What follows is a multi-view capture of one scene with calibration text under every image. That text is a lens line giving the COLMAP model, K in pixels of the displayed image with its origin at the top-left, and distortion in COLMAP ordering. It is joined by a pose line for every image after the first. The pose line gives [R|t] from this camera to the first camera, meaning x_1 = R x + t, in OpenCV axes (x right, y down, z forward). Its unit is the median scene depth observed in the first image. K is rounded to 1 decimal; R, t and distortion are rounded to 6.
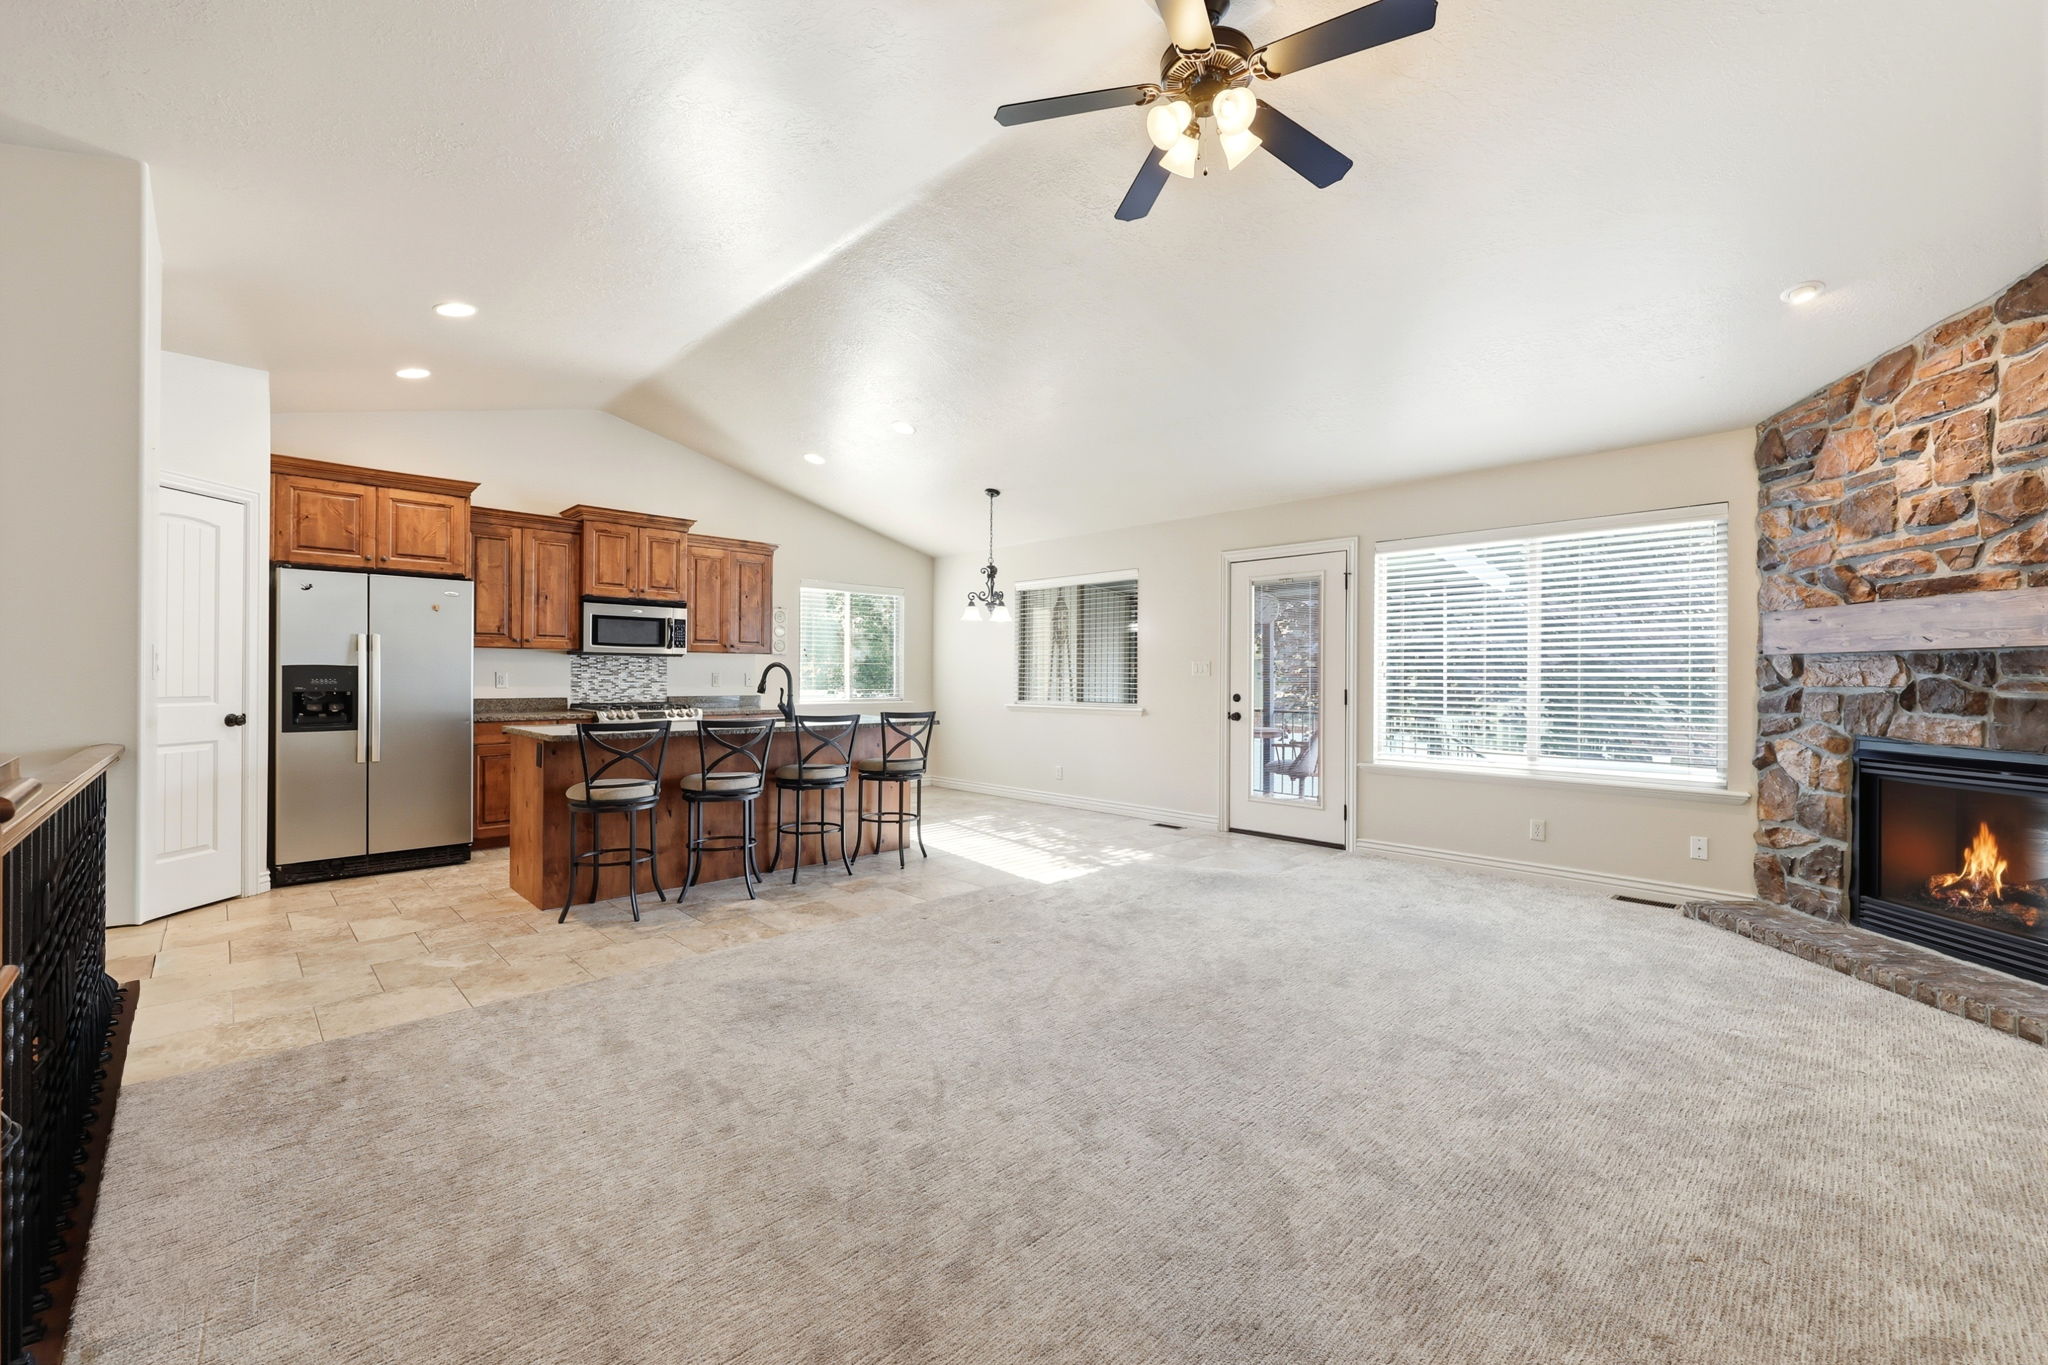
lens RADIAL K [[816.8, 0, 1028.2], [0, 816.8, 678.9], [0, 0, 1]] dist [-0.003627, -0.000638]
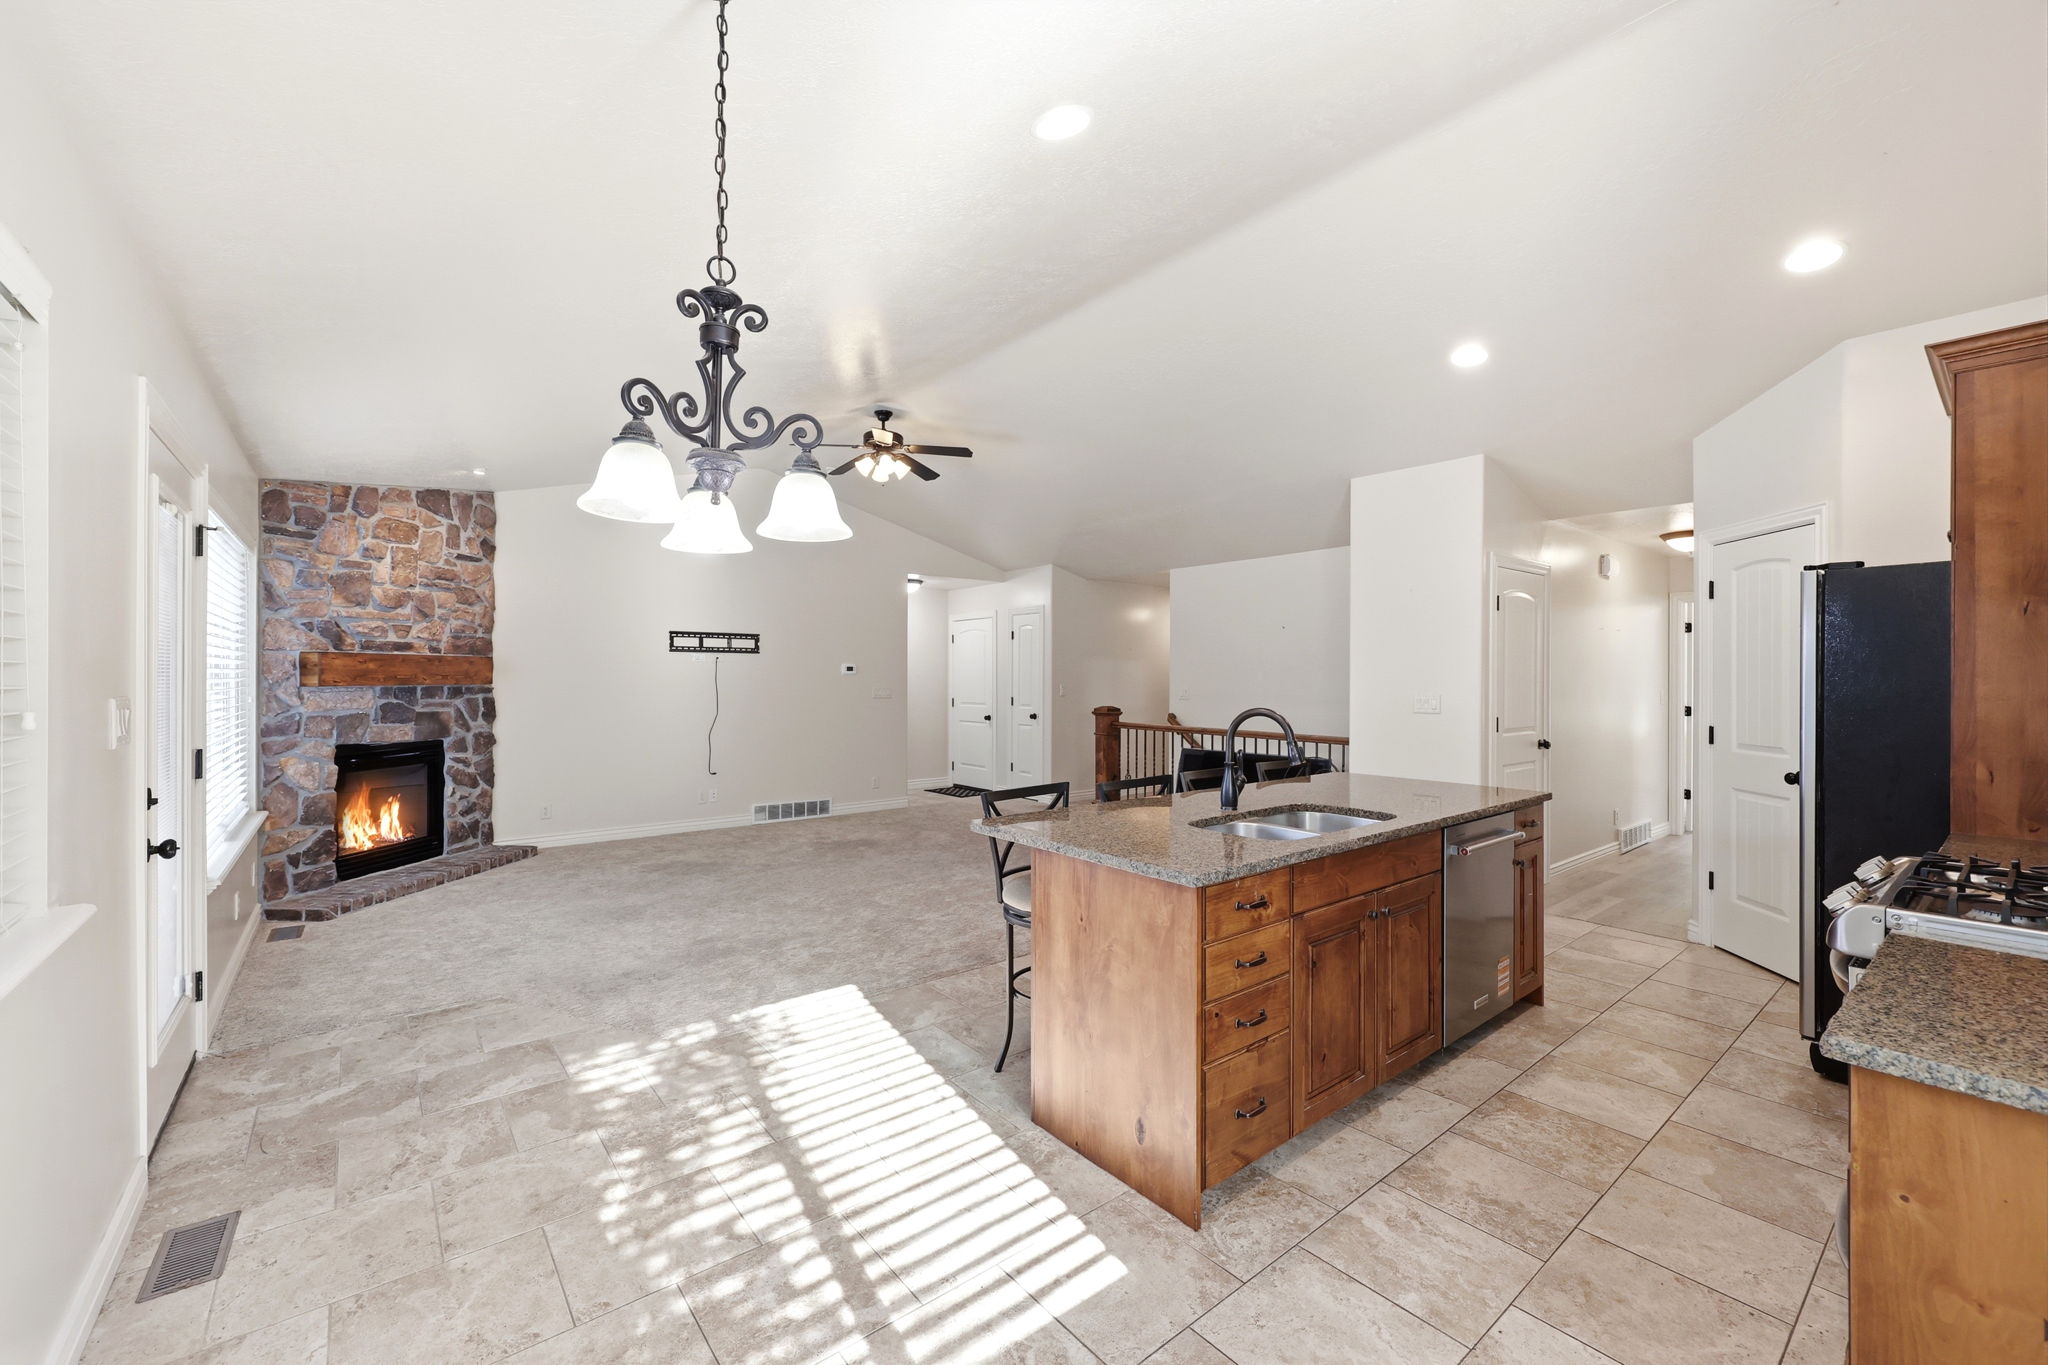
lens RADIAL K [[833.1, 0, 1030.2], [0, 833.1, 678.2], [0, 0, 1]] dist [-0.001958, -0.000041]
pose [[-0.995515, -0.010013, 0.094069, -0.224913], [-0.009597, 0.999942, 0.004873, -0.048814], [-0.094113, 0.003949, -0.995554, 1.794471]]
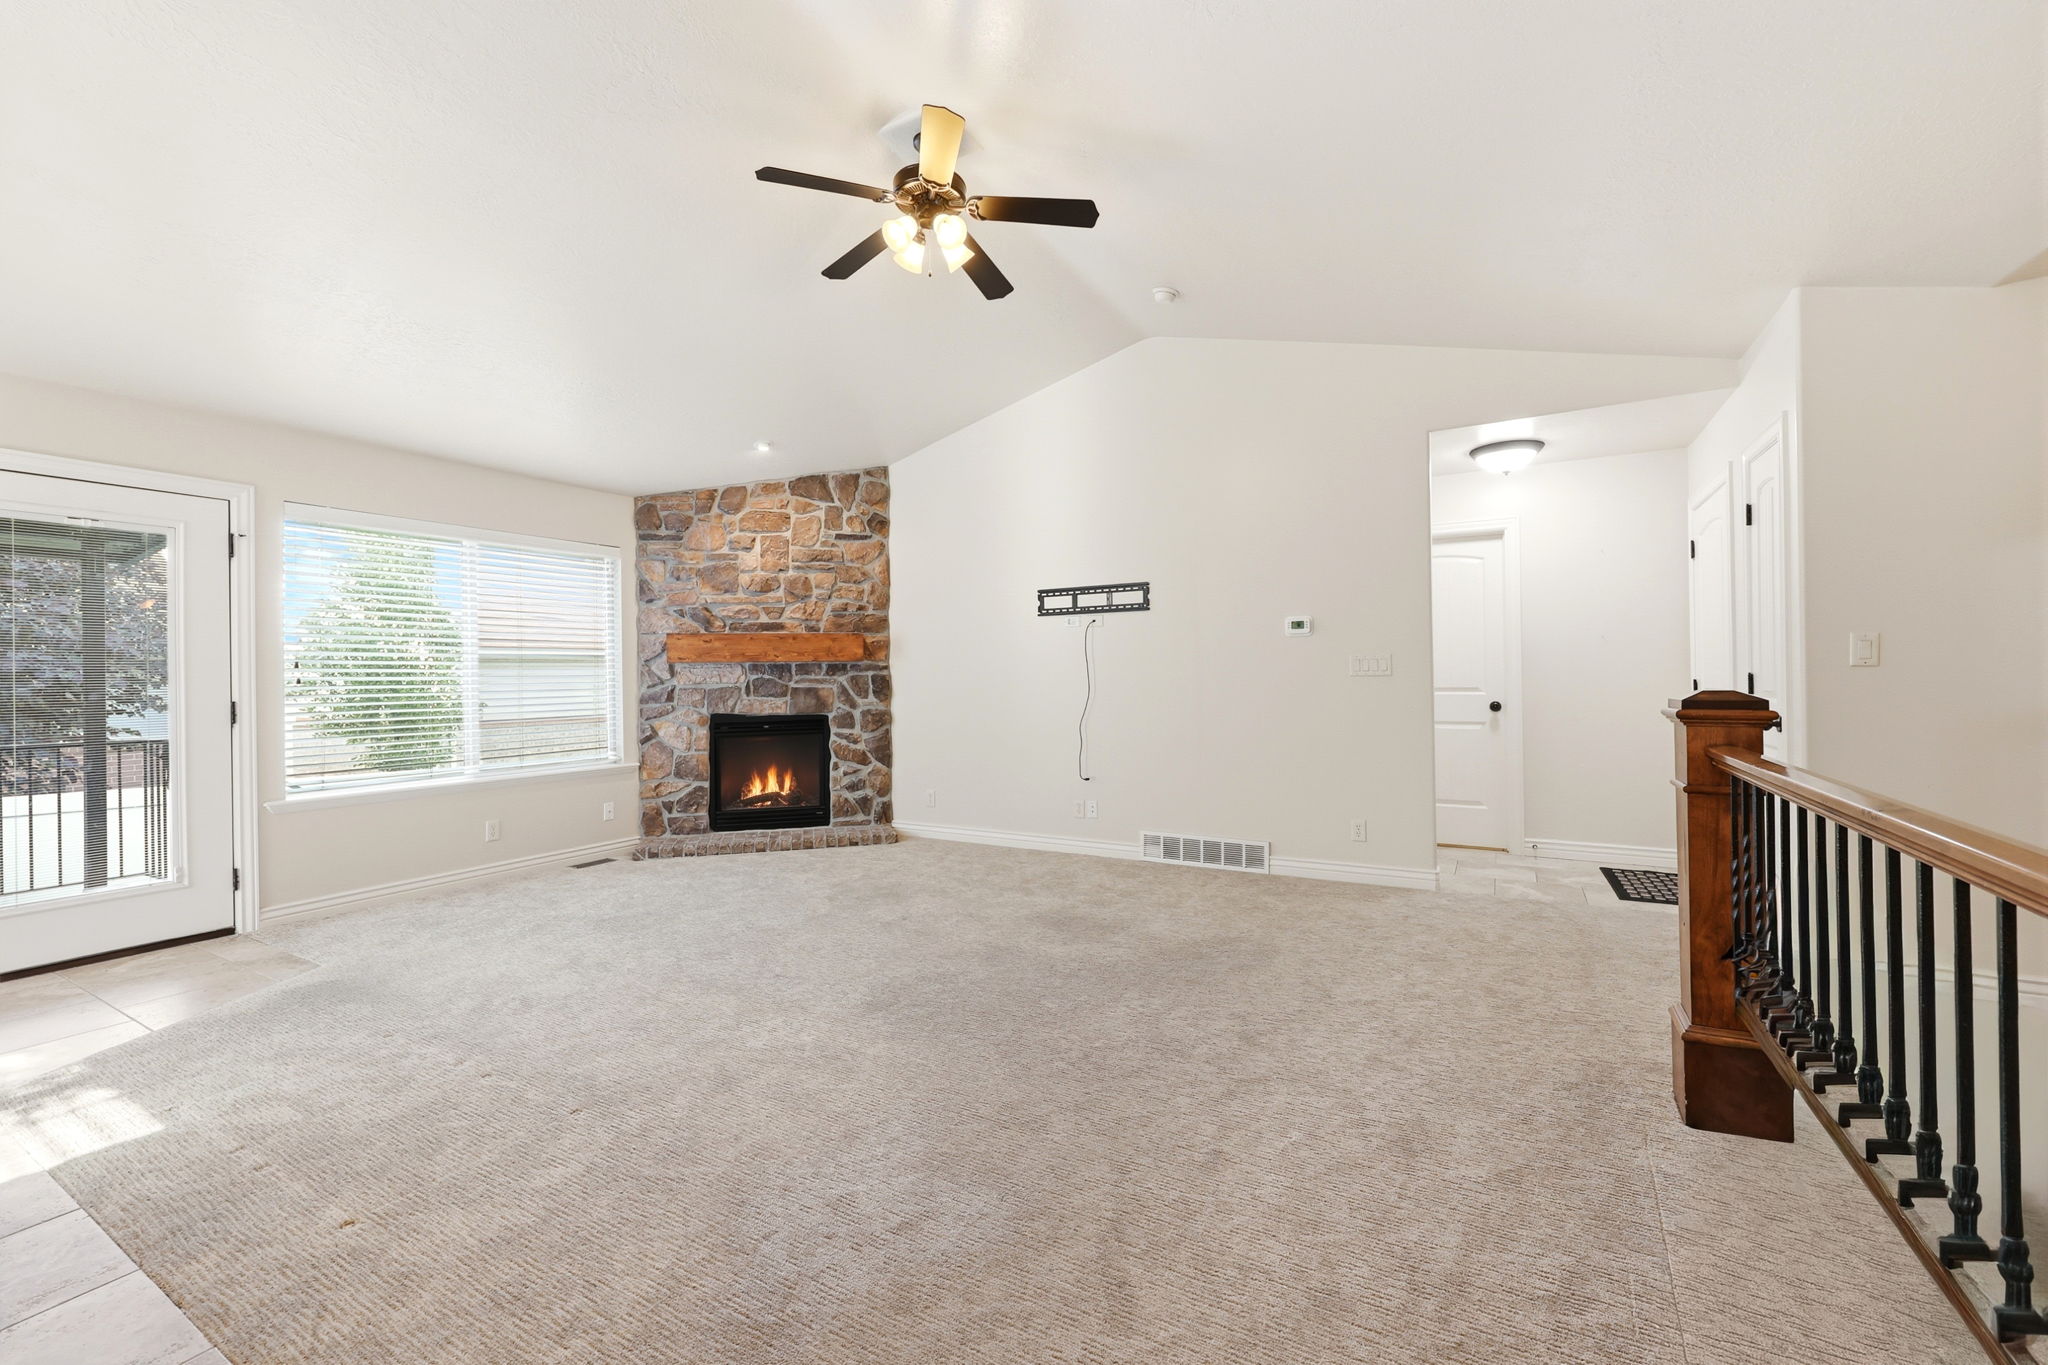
lens RADIAL K [[831.9, 0, 1025.2], [0, 831.9, 672.1], [0, 0, 1]] dist [-0.000697, -0.000154]
pose [[-0.262603, 0.002968, 0.964900, -0.573143], [0.014200, 0.999899, 0.000789, -0.004195], [-0.964800, 0.013909, -0.262618, 0.650231]]
